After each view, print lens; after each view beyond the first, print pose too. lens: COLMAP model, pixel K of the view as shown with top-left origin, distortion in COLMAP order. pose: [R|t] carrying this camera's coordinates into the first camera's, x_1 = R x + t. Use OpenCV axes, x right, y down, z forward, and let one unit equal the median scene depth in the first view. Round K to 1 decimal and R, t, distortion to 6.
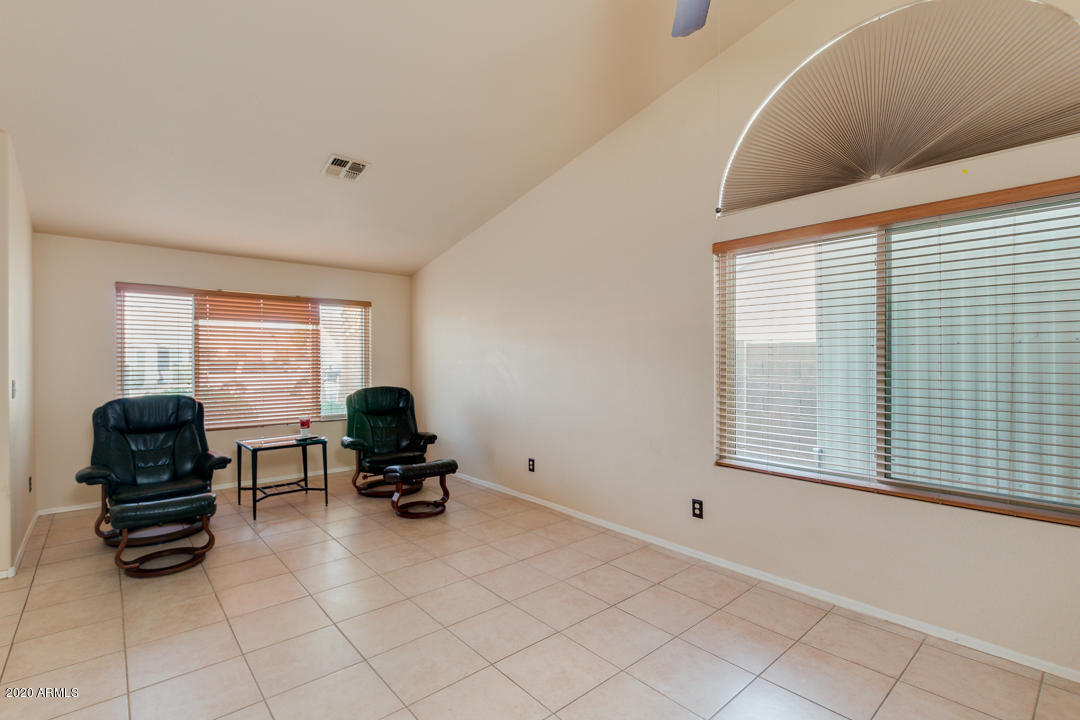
lens RADIAL K [[500.0, 0, 543.8], [0, 500.0, 362.8], [0, 0, 1]] dist [0.008137, 0.000124]
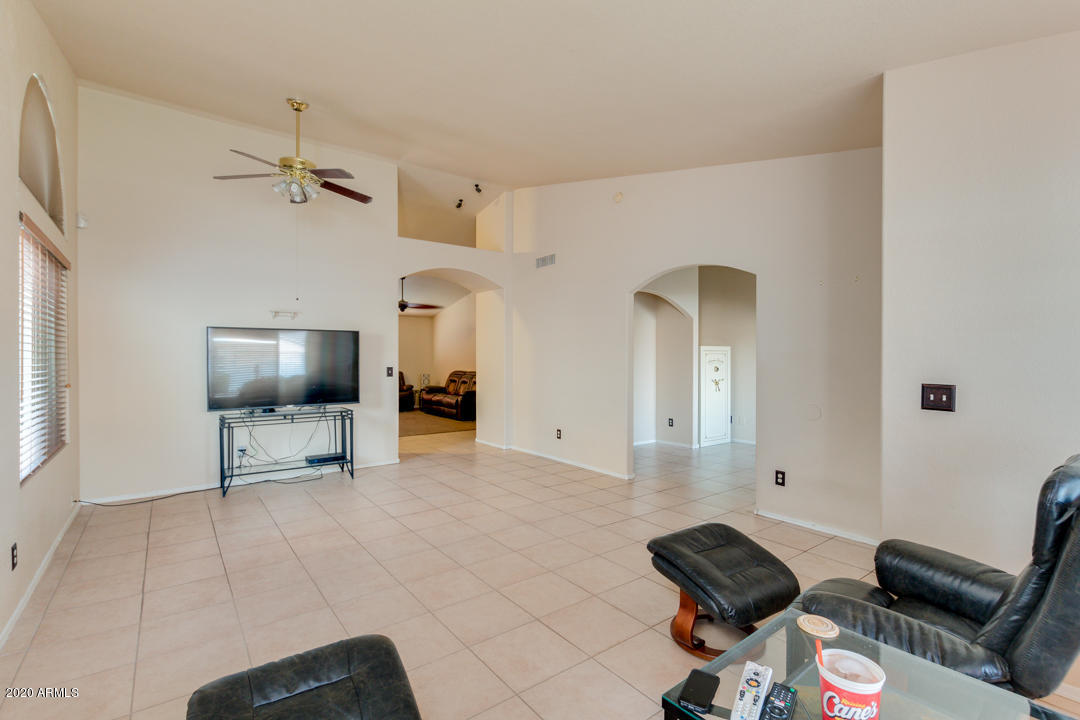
lens RADIAL K [[500.0, 0, 541.1], [0, 500.0, 361.7], [0, 0, 1]] dist [0.008137, 0.000124]
pose [[-0.997454, -0.000428, 0.071306, -0.356394], [0.000475, 0.999920, 0.012648, -0.004803], [-0.071306, 0.012650, -0.997374, 1.136512]]
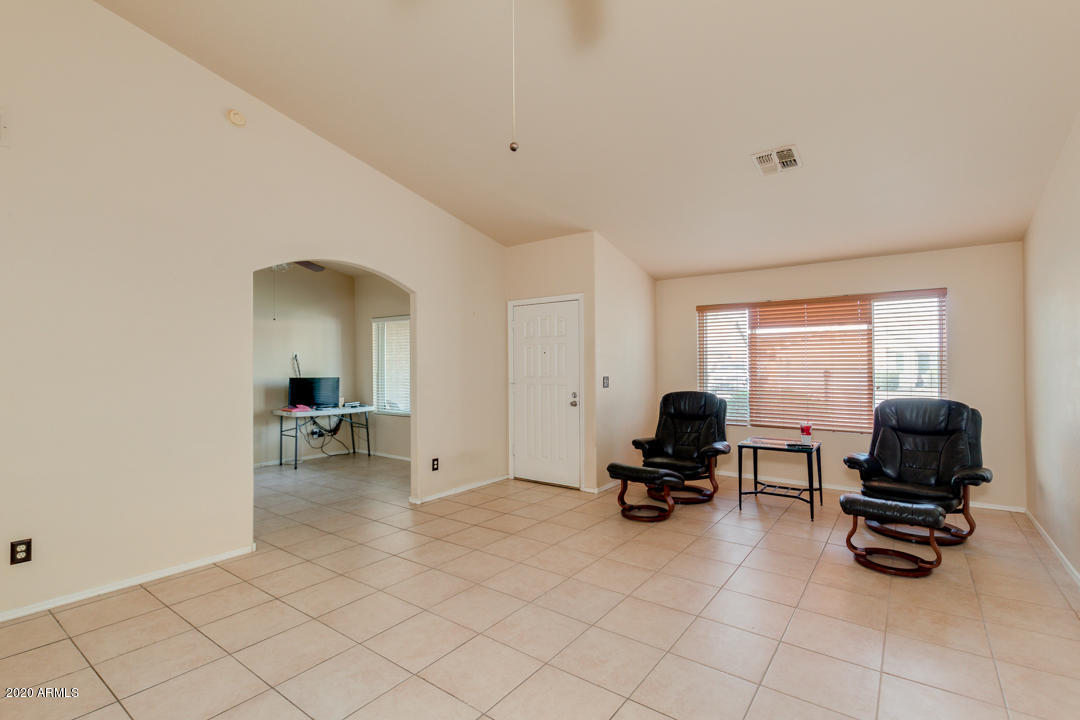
lens RADIAL K [[500.0, 0, 541.4], [0, 500.0, 355.6], [0, 0, 1]] dist [0.008137, 0.000124]
pose [[0.213837, -0.019562, -0.976673, 0.338629], [-0.001384, 0.999792, -0.020328, -0.000946], [0.976868, 0.005699, 0.213765, 0.285850]]
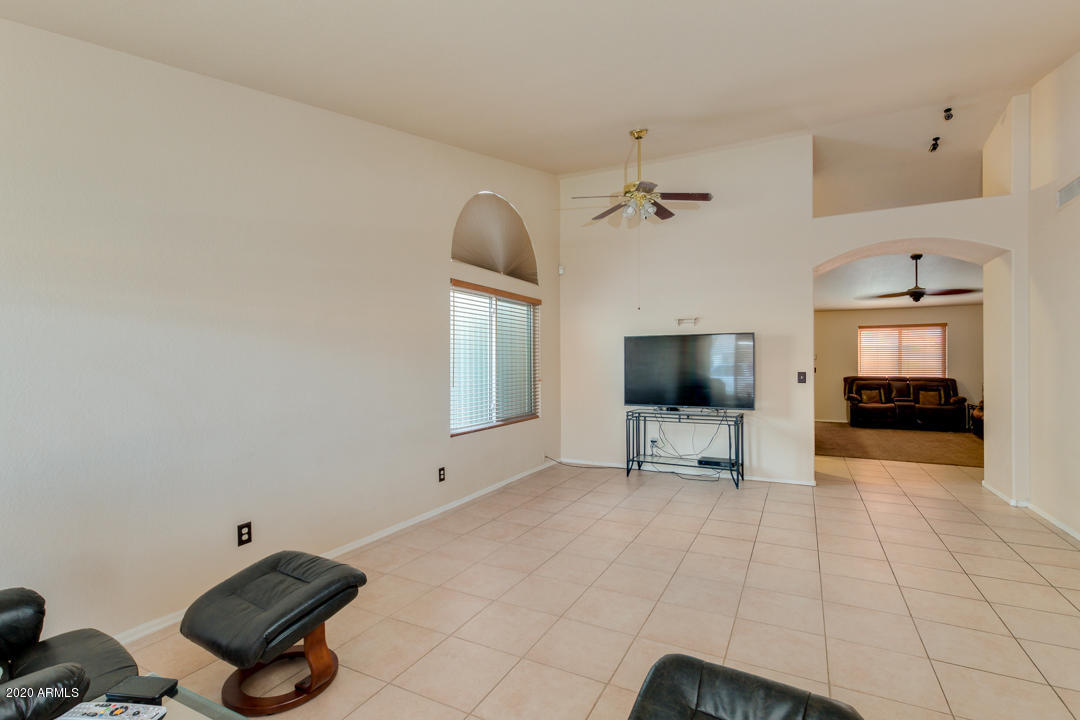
lens RADIAL K [[500.0, 0, 546.5], [0, 500.0, 360.7], [0, 0, 1]] dist [0.008137, 0.000124]
pose [[-0.371468, 0.003013, 0.928441, -0.686377], [0.007398, 0.999973, -0.000286, -0.003866], [-0.928416, 0.006762, -0.371481, 0.829538]]
